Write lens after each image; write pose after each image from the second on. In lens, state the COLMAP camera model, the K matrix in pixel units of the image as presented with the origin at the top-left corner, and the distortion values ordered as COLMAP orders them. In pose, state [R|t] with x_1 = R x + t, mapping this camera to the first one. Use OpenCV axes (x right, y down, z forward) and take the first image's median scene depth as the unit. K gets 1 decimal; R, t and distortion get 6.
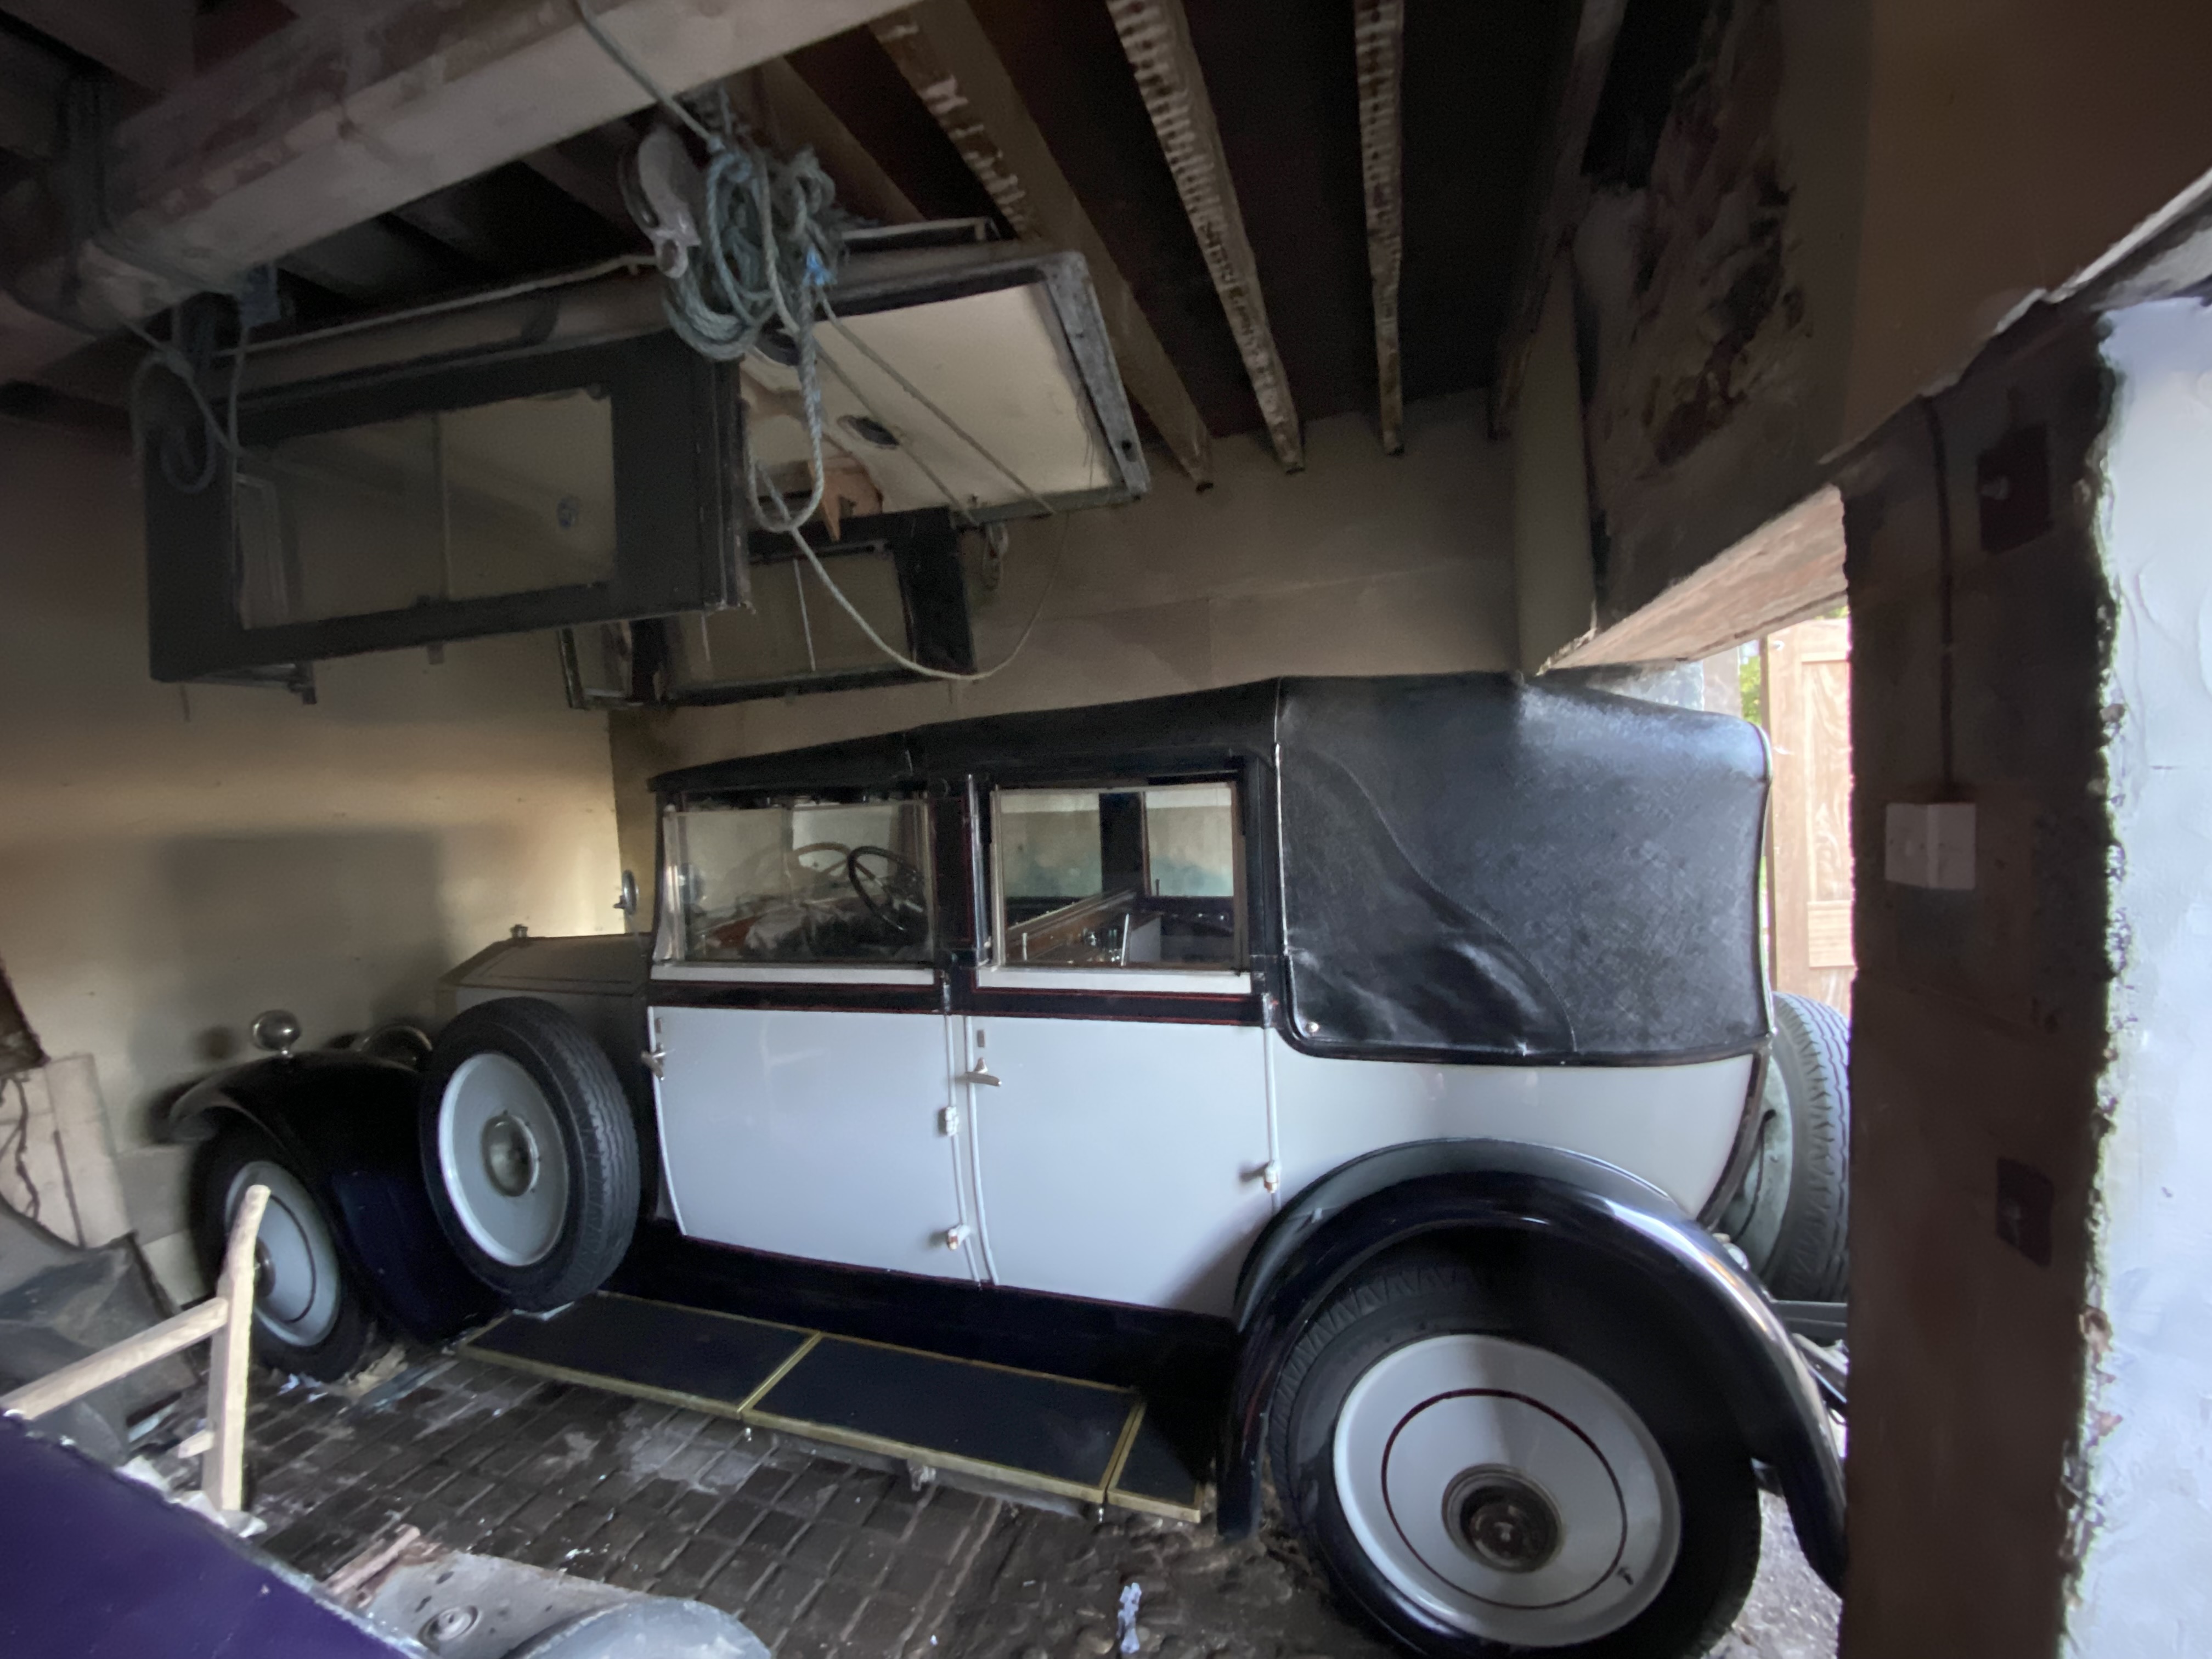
lens RADIAL K [[893.3, 0, 1087.0], [0, 893.3, 833.2], [0, 0, 1]] dist [0.014169, -0.018263]
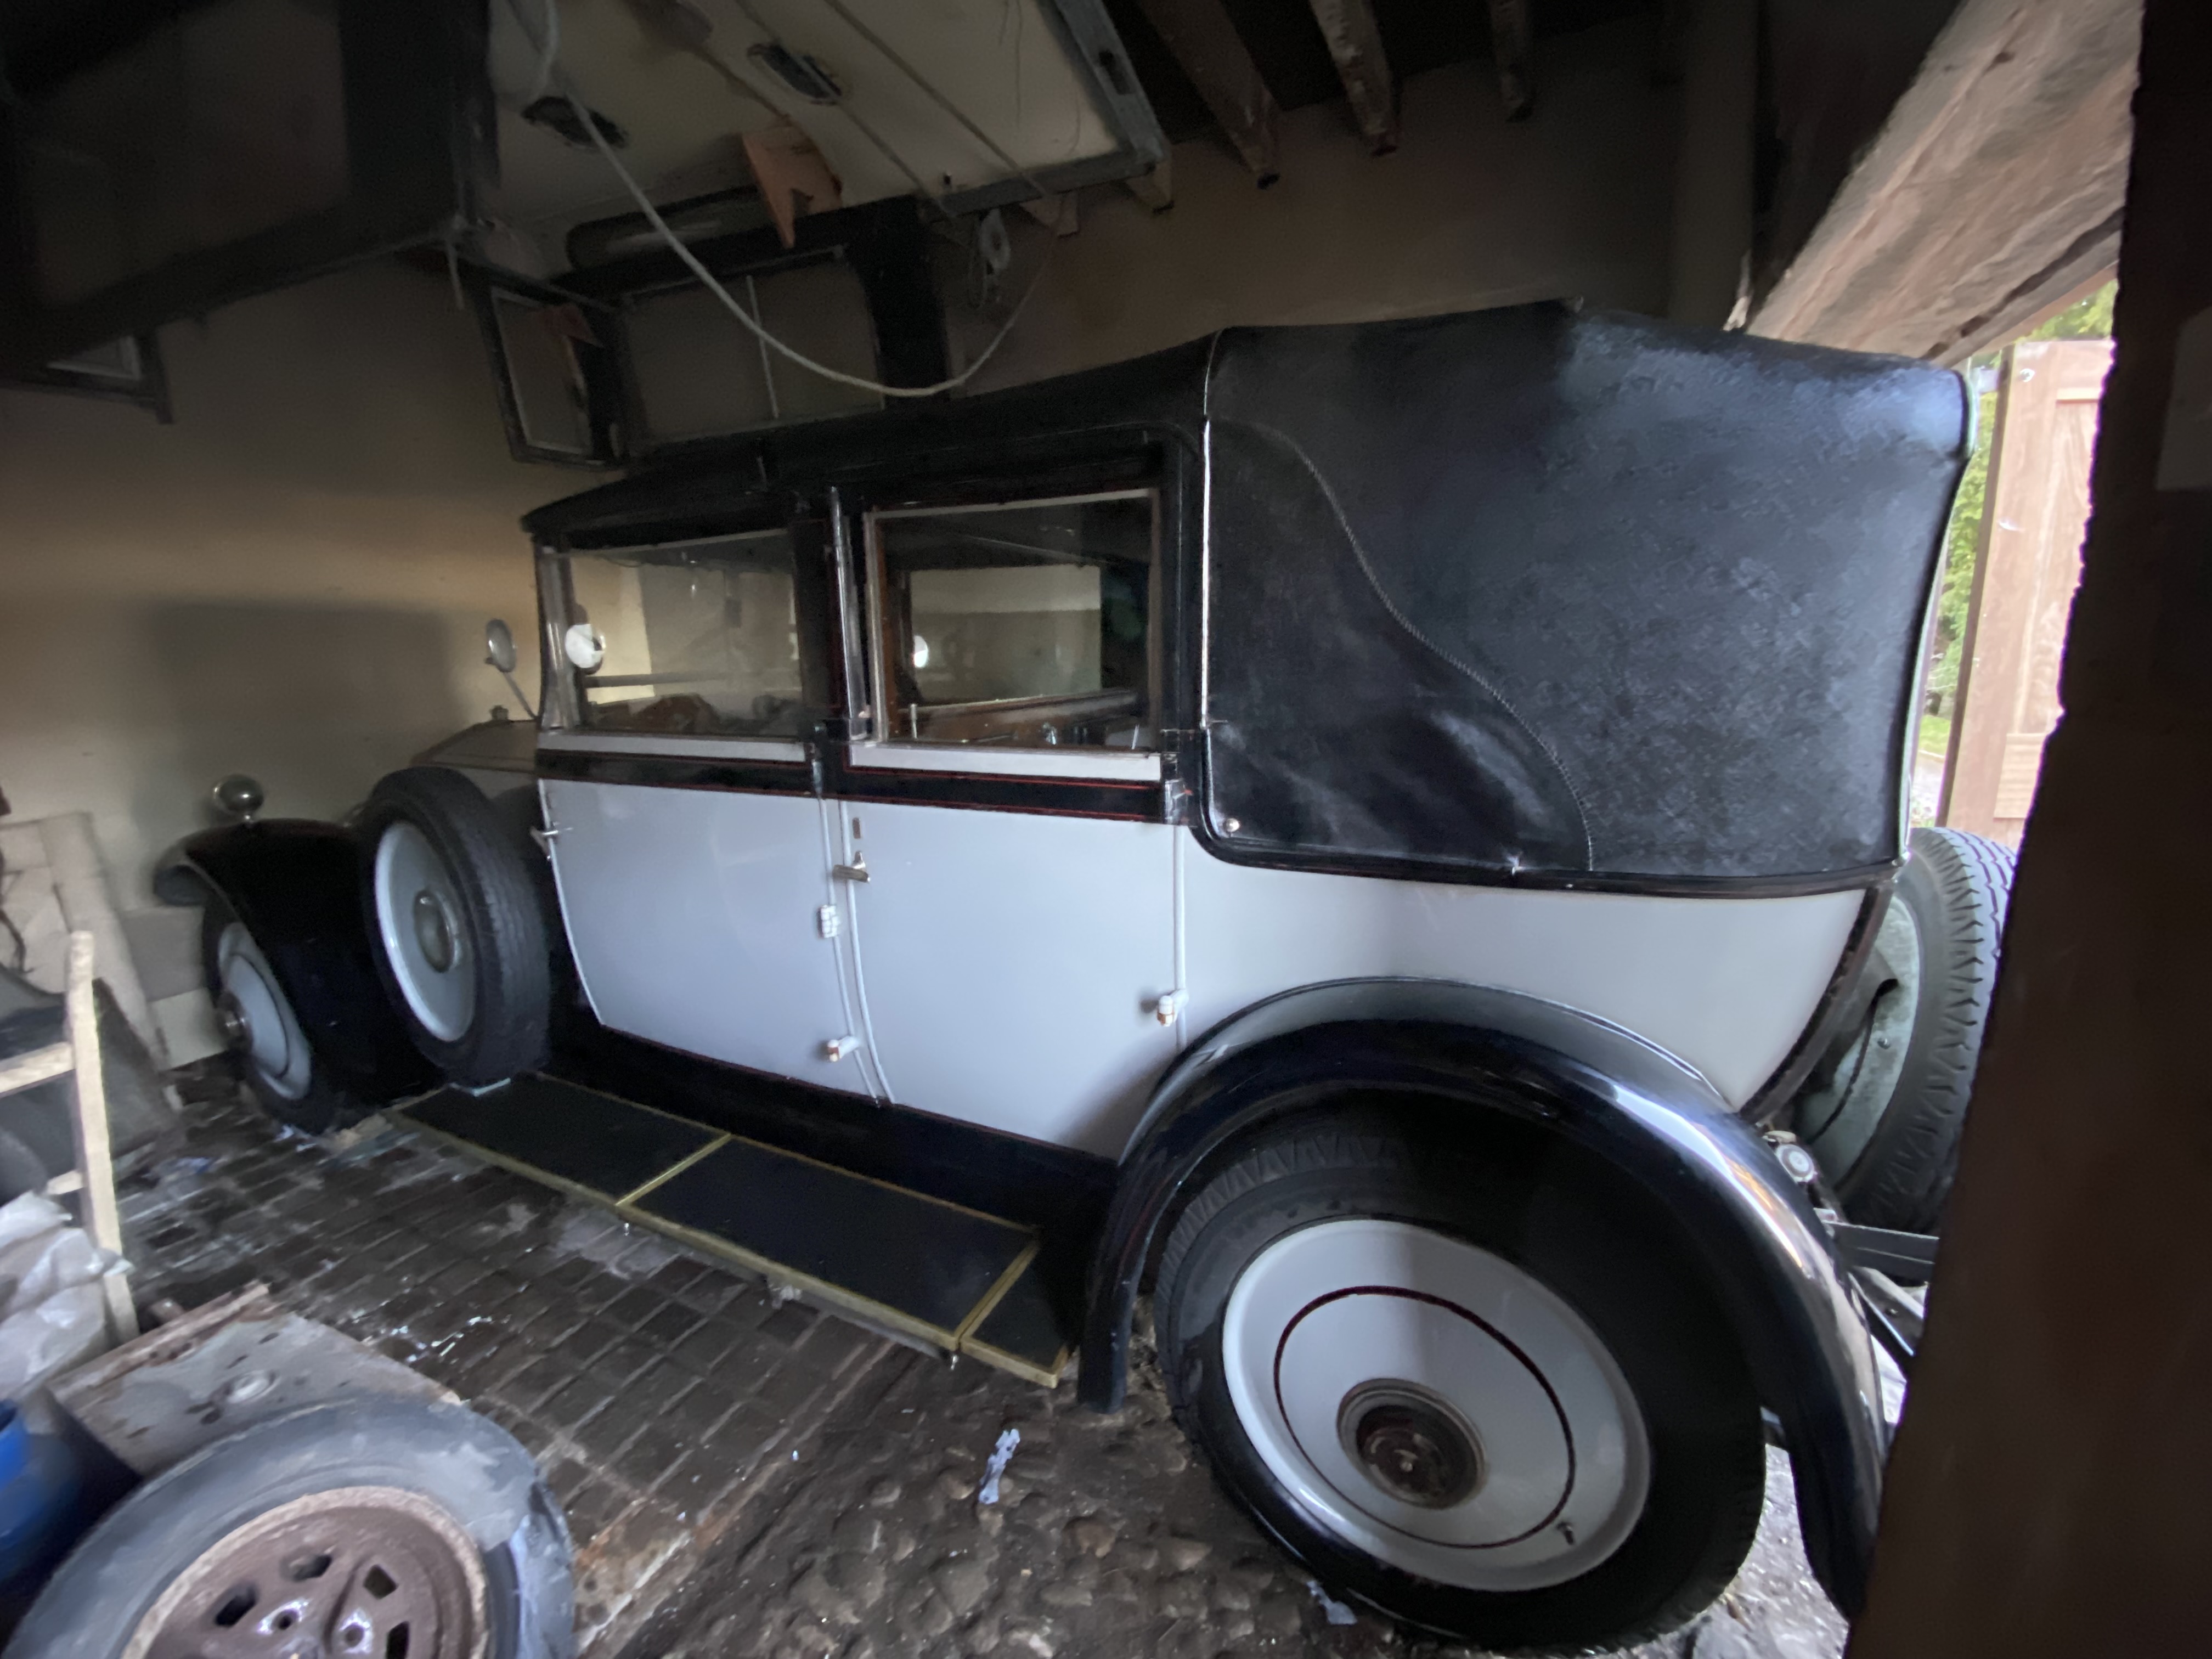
lens RADIAL K [[893.3, 0, 1087.0], [0, 893.3, 833.2], [0, 0, 1]] dist [0.014169, -0.018263]
pose [[0.990450, 0.054915, -0.126467, 0.206715], [-0.032802, 0.984773, 0.170720, 0.092142], [0.133916, -0.164941, 0.977170, 0.227969]]
